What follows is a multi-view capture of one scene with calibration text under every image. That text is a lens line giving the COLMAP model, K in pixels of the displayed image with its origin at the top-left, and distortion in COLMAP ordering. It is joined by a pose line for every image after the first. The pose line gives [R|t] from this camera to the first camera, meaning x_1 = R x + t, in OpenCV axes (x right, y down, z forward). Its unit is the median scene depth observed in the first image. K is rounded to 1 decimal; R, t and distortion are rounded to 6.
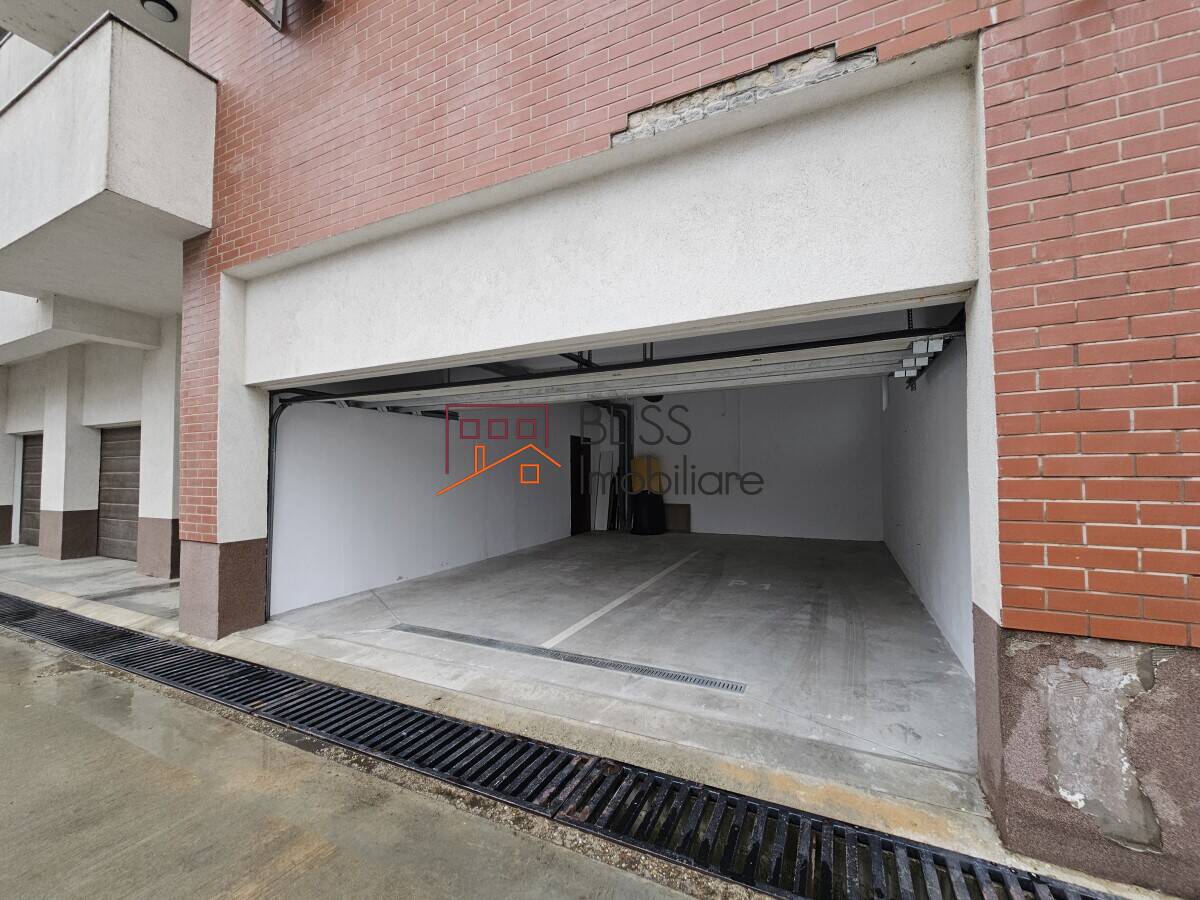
lens RADIAL K [[487.7, 0, 597.3], [0, 487.7, 455.1], [0, 0, 1]] dist [-0.002114, -0.000220]
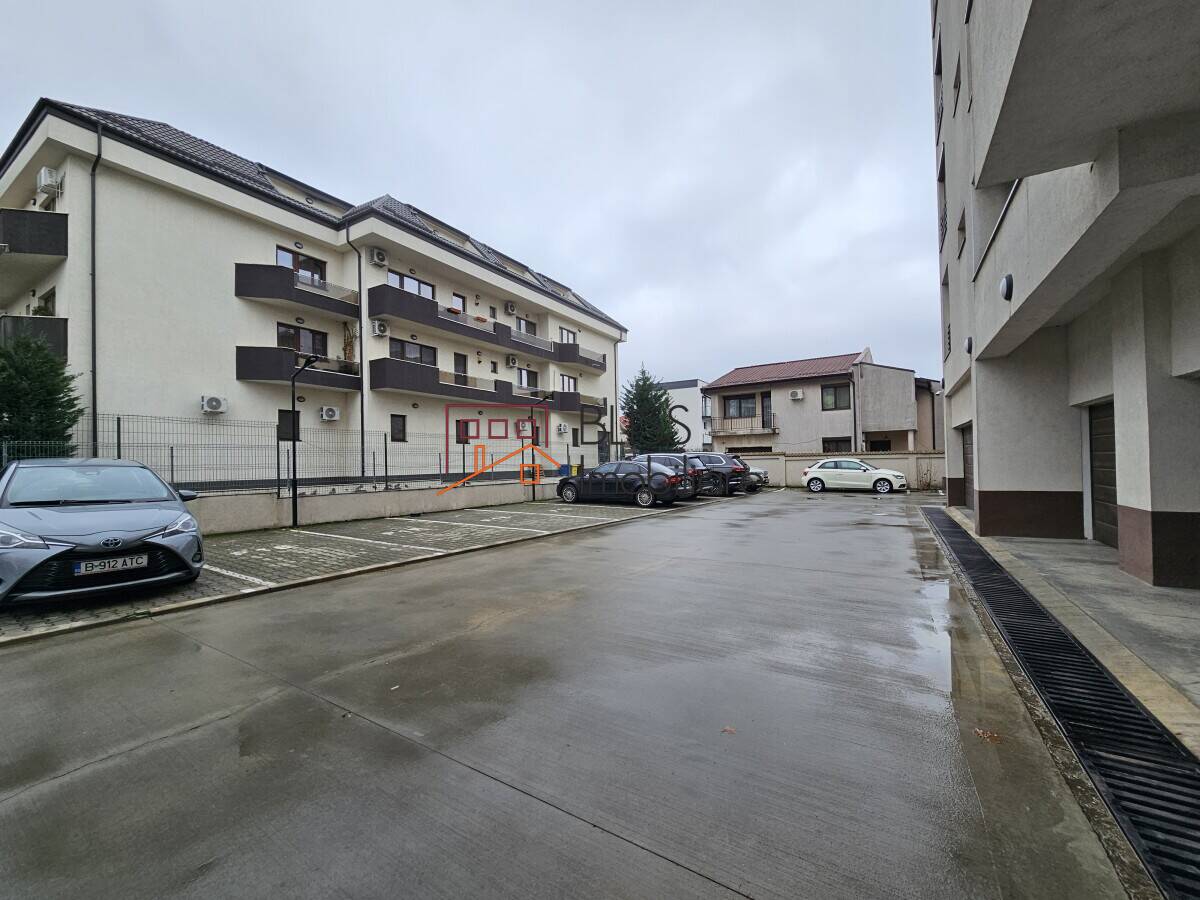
lens RADIAL K [[480.1, 0, 602.0], [0, 480.1, 454.5], [0, 0, 1]] dist [0.000164, 0.000026]
pose [[-0.094248, -0.009298, -0.995505, -0.361811], [0.054989, 0.998381, -0.014531, 0.008098], [0.994029, -0.056111, -0.093584, 0.309311]]
